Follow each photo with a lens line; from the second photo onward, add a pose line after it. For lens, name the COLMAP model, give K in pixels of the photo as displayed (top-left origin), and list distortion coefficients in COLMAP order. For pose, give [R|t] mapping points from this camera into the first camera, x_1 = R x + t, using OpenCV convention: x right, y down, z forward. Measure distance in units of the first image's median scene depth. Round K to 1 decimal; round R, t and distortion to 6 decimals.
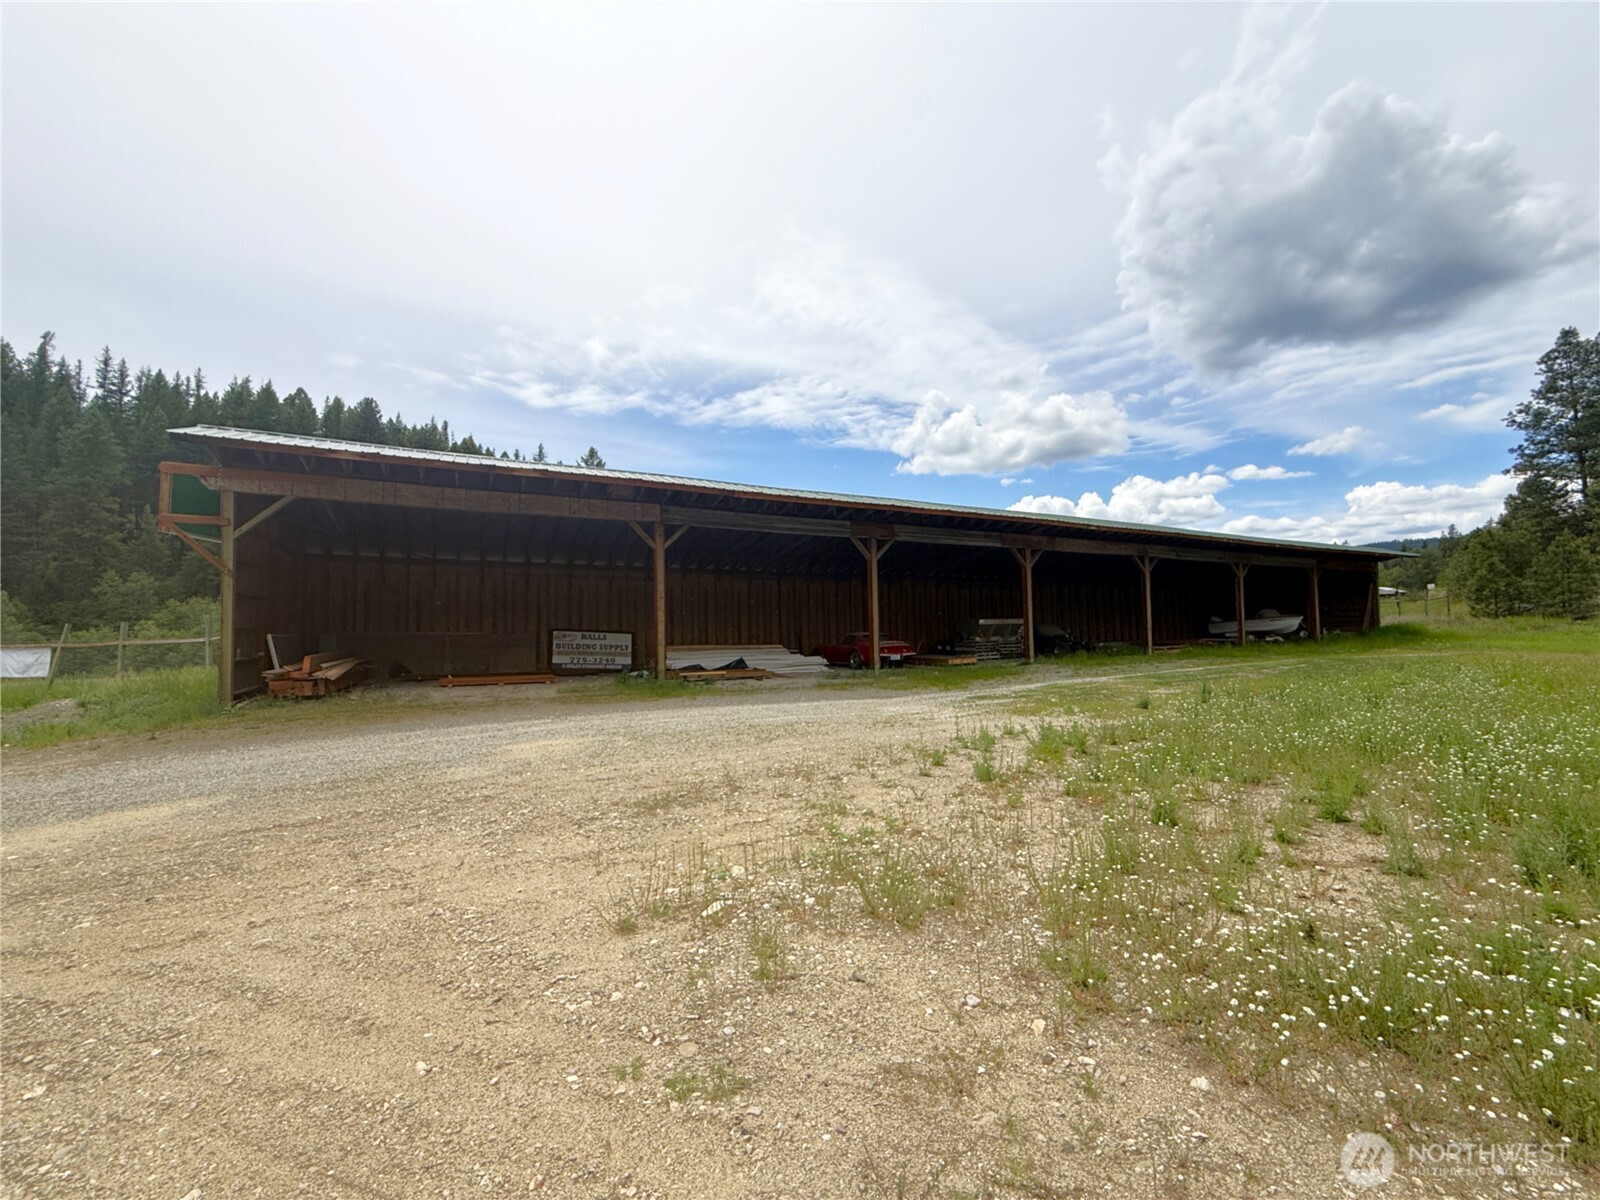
lens RADIAL K [[632.3, 0, 800.0], [0, 632.3, 600.0], [0, 0, 1]] dist [0.000415, 0.000572]
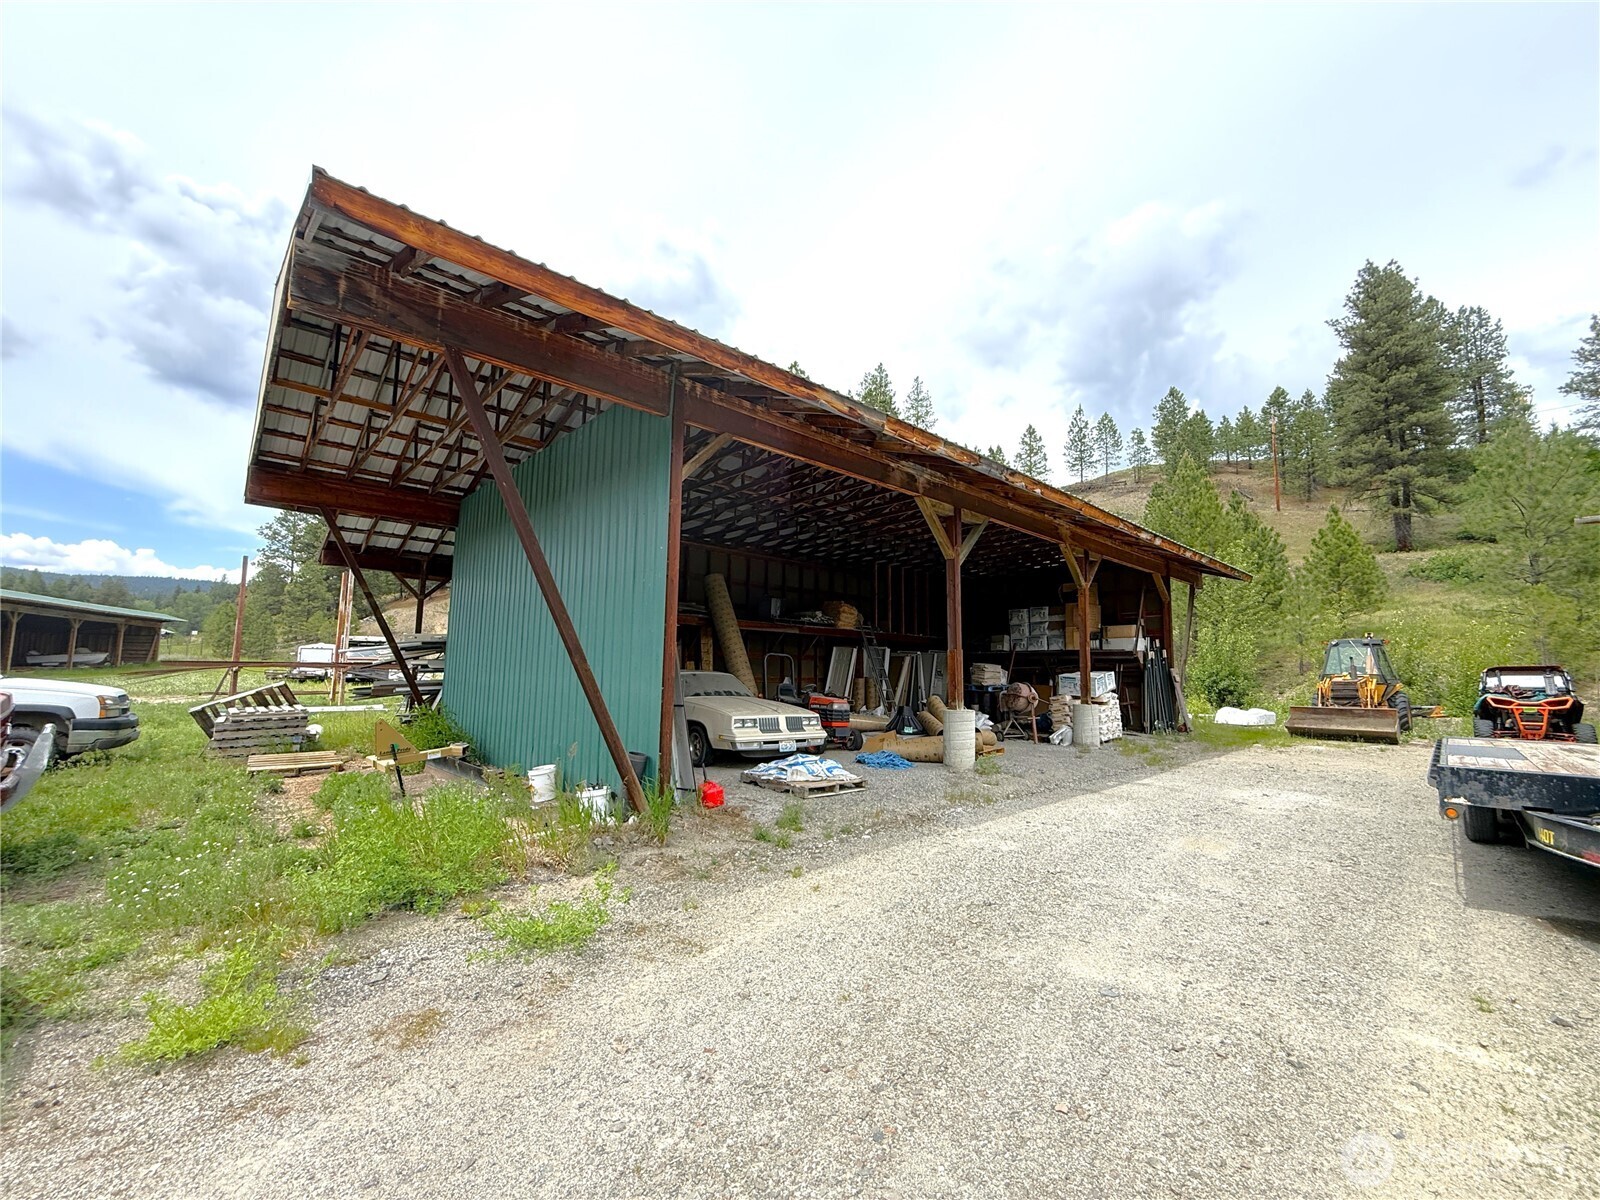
lens RADIAL K [[632.3, 0, 800.0], [0, 632.3, 600.0], [0, 0, 1]] dist [0.000415, 0.000572]
pose [[0.024155, 0.116141, 0.992939, -1.177817], [-0.054777, 0.991890, -0.114686, -0.029505], [-0.998206, -0.051620, 0.030321, -1.203694]]
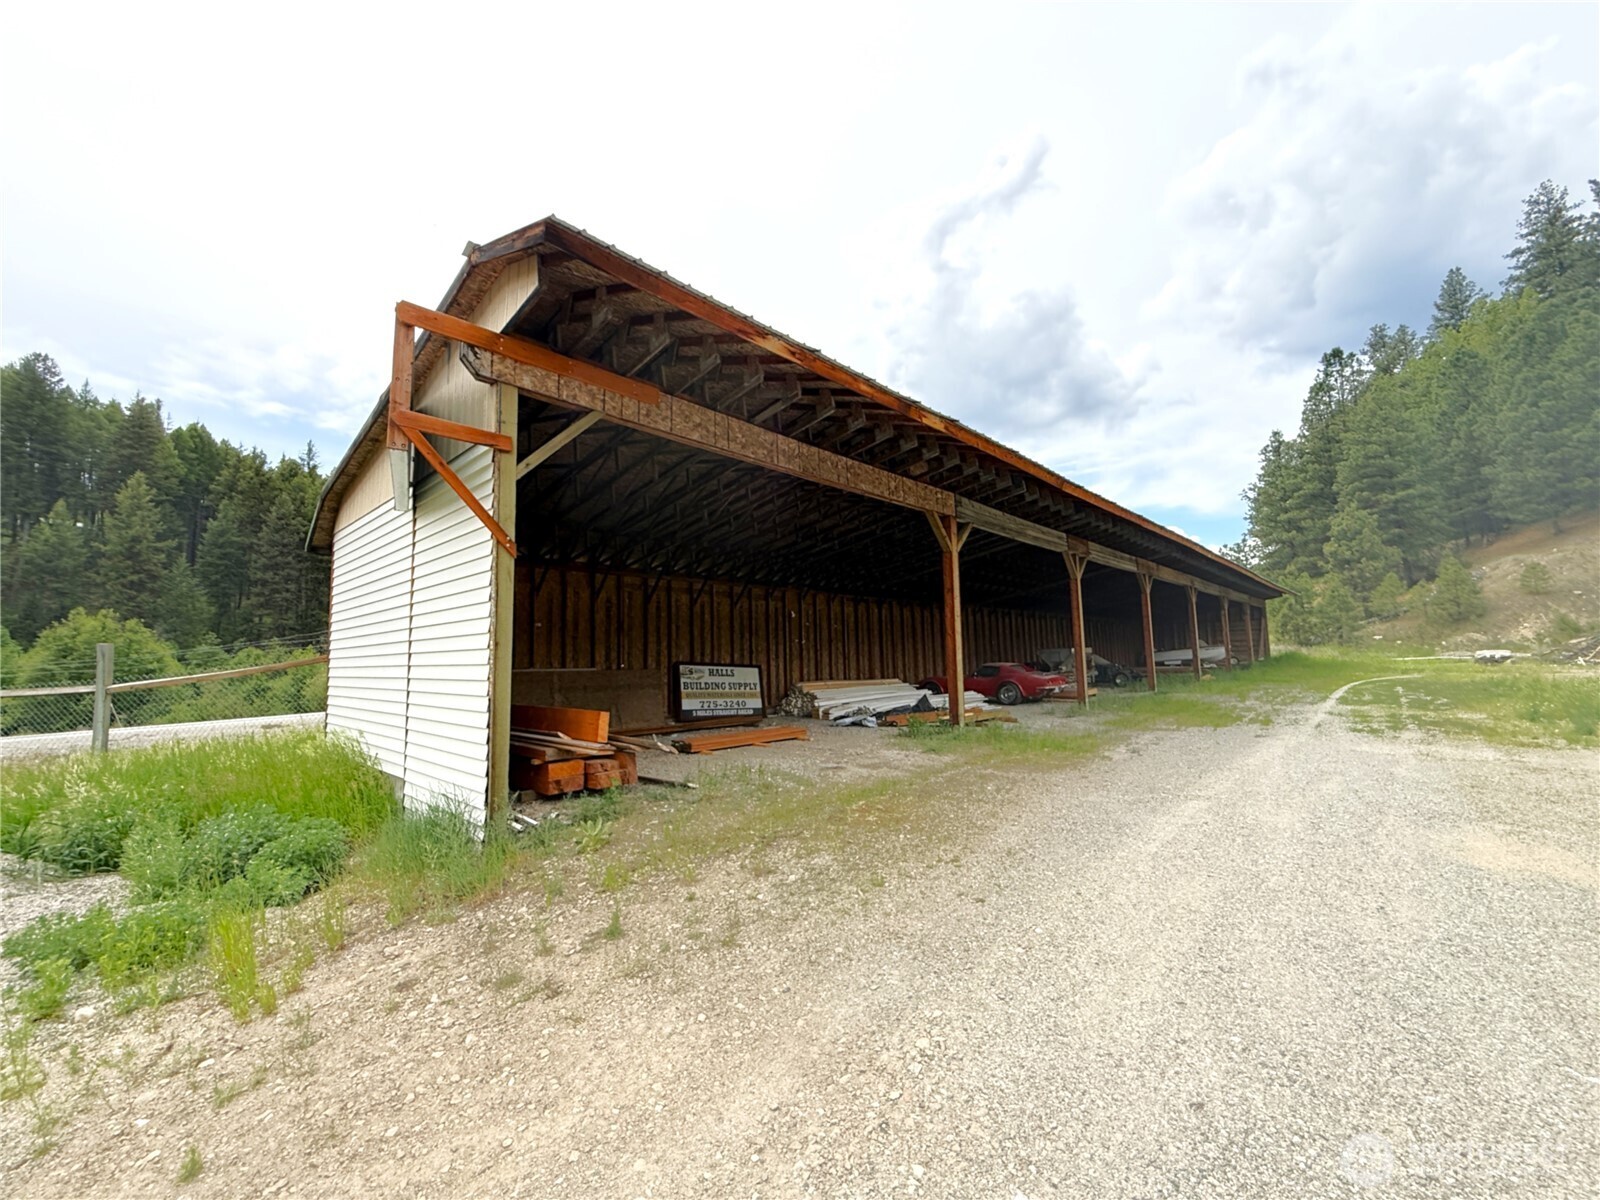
lens RADIAL K [[632.3, 0, 800.0], [0, 632.3, 600.0], [0, 0, 1]] dist [0.000415, 0.000572]
pose [[0.947690, 0.020537, 0.318530, -0.467702], [-0.002754, 0.998417, -0.056176, 0.014278], [-0.319179, 0.052360, 0.946247, 0.256236]]
